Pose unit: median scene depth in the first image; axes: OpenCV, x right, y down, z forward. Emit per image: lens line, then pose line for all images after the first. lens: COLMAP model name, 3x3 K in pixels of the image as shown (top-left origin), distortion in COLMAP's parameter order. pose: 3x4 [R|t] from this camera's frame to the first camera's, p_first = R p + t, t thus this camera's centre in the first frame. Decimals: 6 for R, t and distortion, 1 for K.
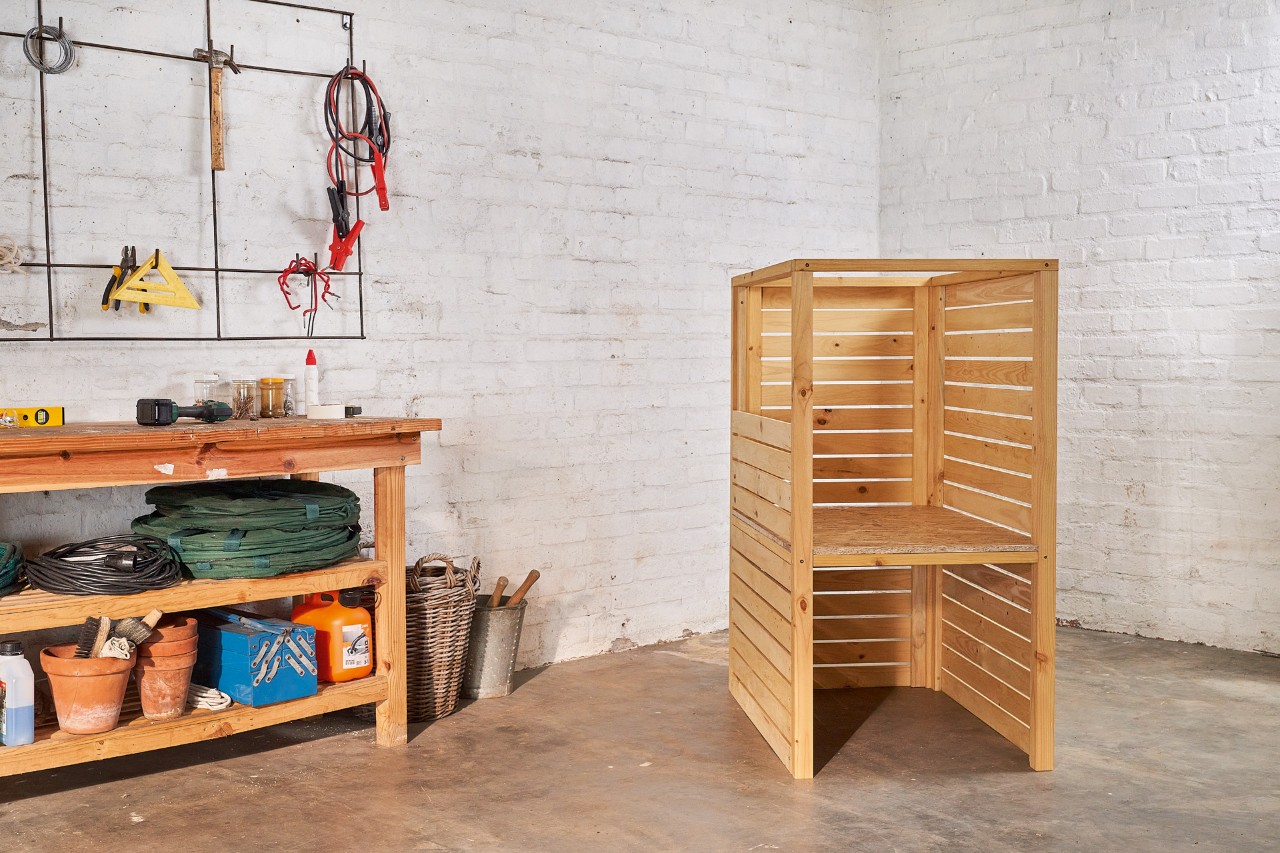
lens RADIAL K [[1555.4, 0, 640.0], [0, 1555.4, 426.5], [0, 0, 1]] dist [-0.010904, -0.011524]
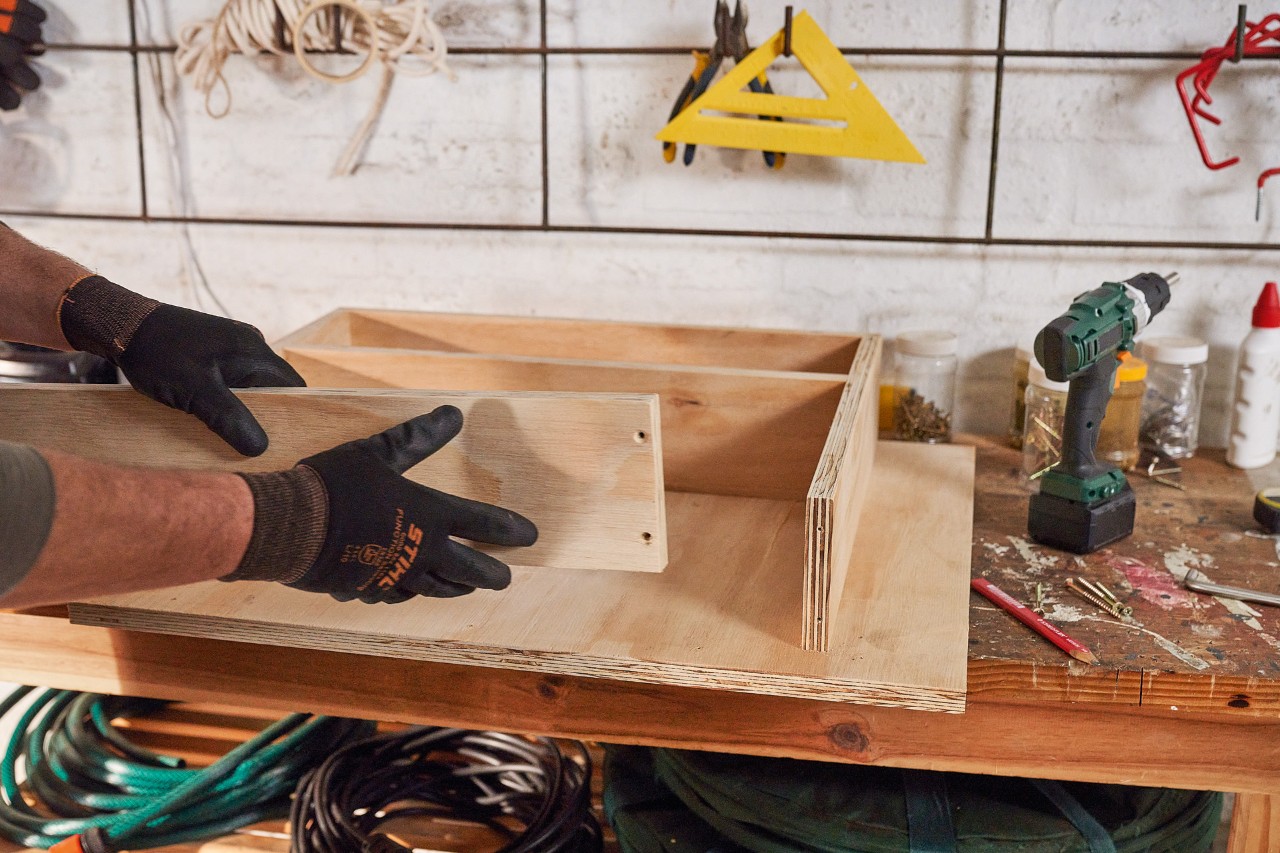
lens RADIAL K [[1555.4, 0, 640.0], [0, 1555.4, 426.5], [0, 0, 1]] dist [-0.010904, -0.011524]
pose [[0.569216, 0.242861, -0.785501, -0.010867], [-0.044479, 0.963076, 0.265531, -0.104958], [0.820984, -0.116206, 0.559000, 0.685185]]
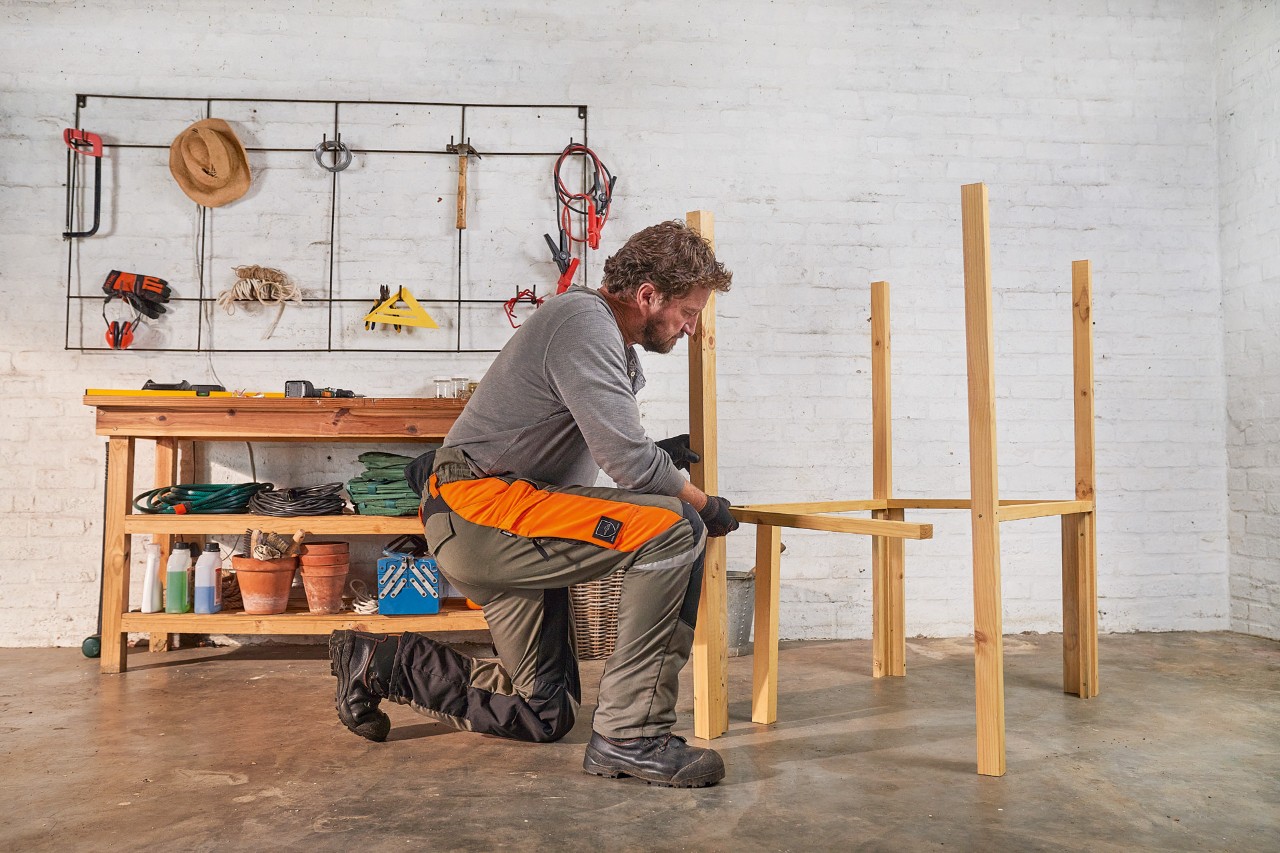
lens RADIAL K [[1072.8, 0, 640.0], [0, 1072.8, 426.5], [0, 0, 1]] dist [-0.095194, 0.158925]
pose [[0.774498, -0.027669, -0.631971, 0.418655], [-0.033816, 0.995804, -0.085040, 0.078877], [0.631672, 0.087234, 0.770312, 0.373924]]
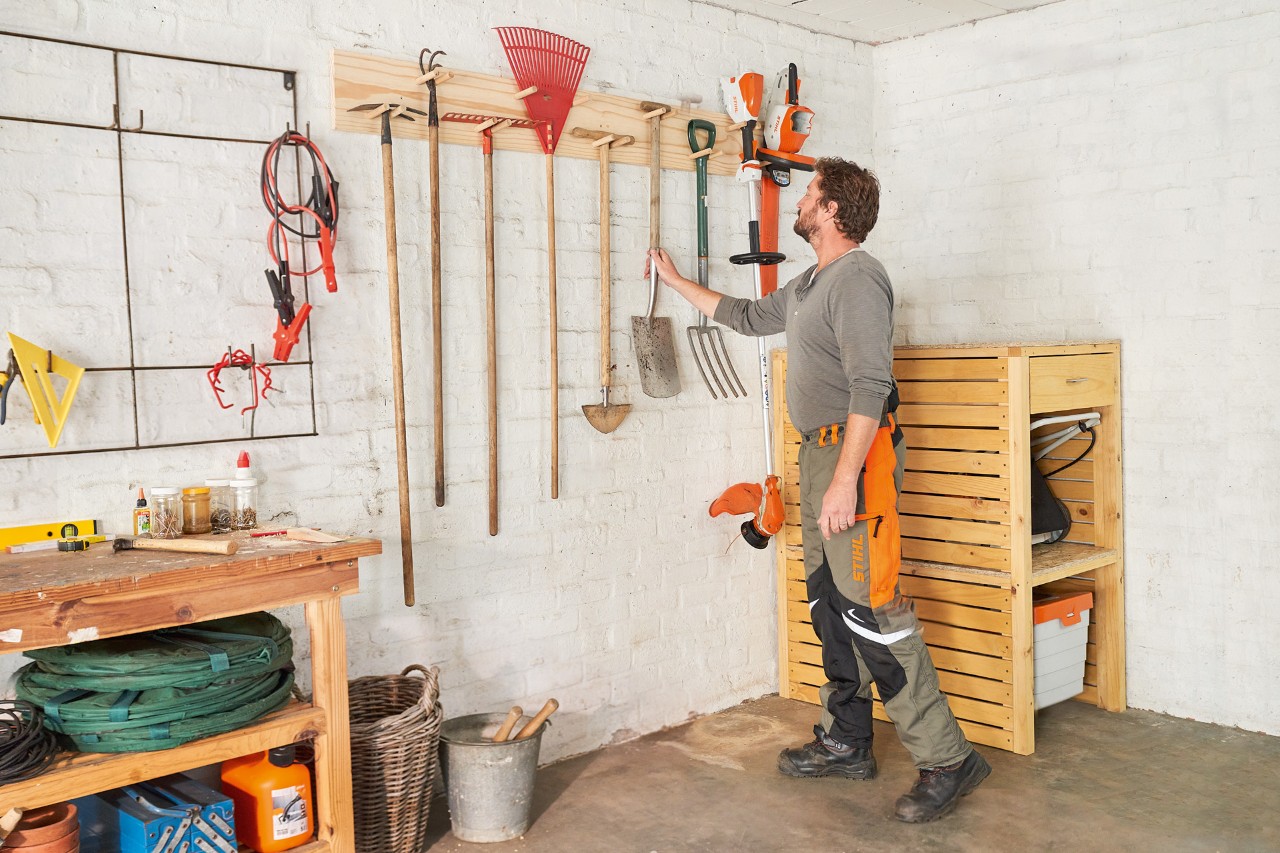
lens RADIAL K [[1216.3, 0, 664.0], [0, 1216.3, 427.8], [0, 0, 1]] dist [-0.034122, -0.017998]
pose [[0.999686, -0.022304, -0.011401, 0.031447], [0.022411, 0.999705, 0.009413, -0.064544], [0.011188, -0.009665, 0.999891, 0.312400]]
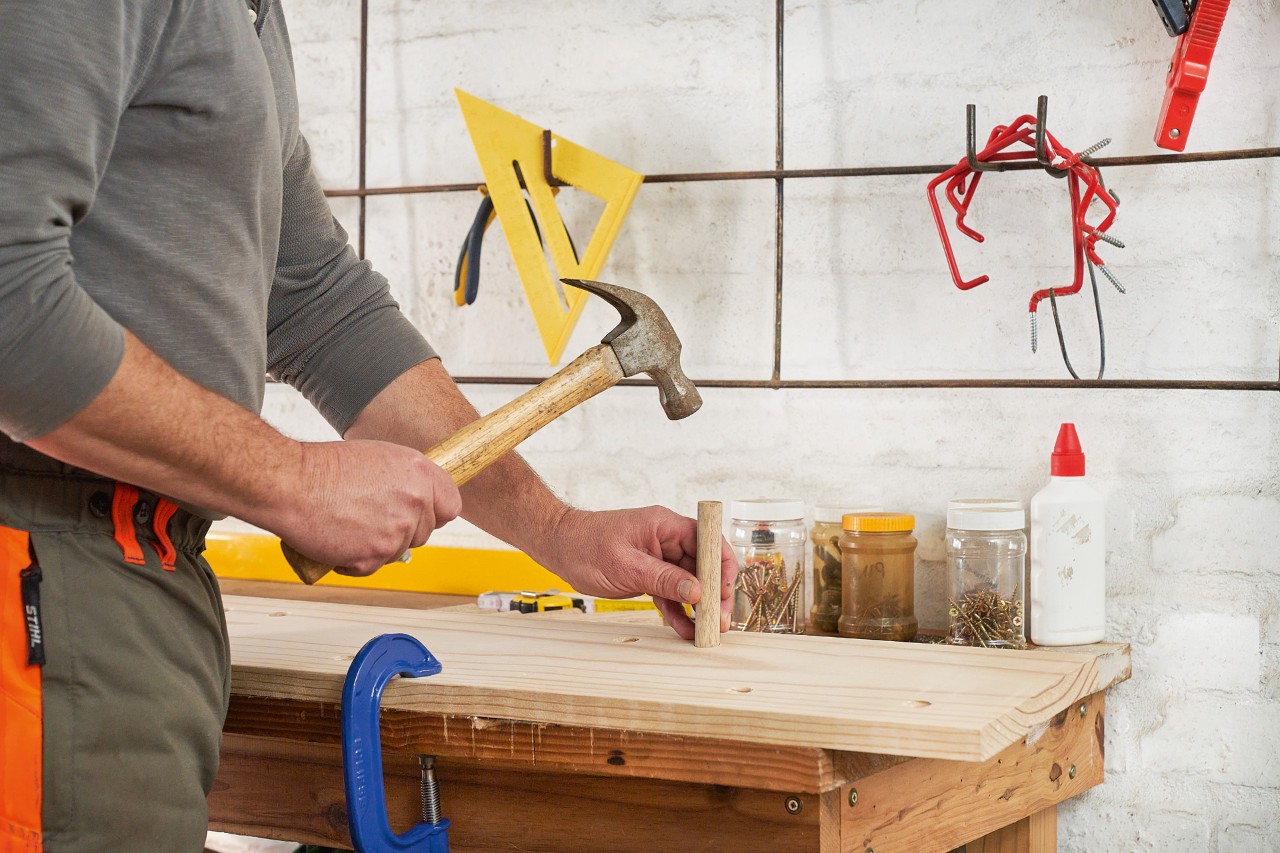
lens RADIAL K [[2525.5, 0, 640.8], [0, 2525.5, 455.2], [0, 0, 1]] dist [-0.069122, -0.127521]
pose [[0.233833, 0.068378, -0.969869, 0.234457], [-0.039621, 0.997366, 0.060764, -0.069790], [0.971469, 0.024219, 0.235926, 0.811846]]
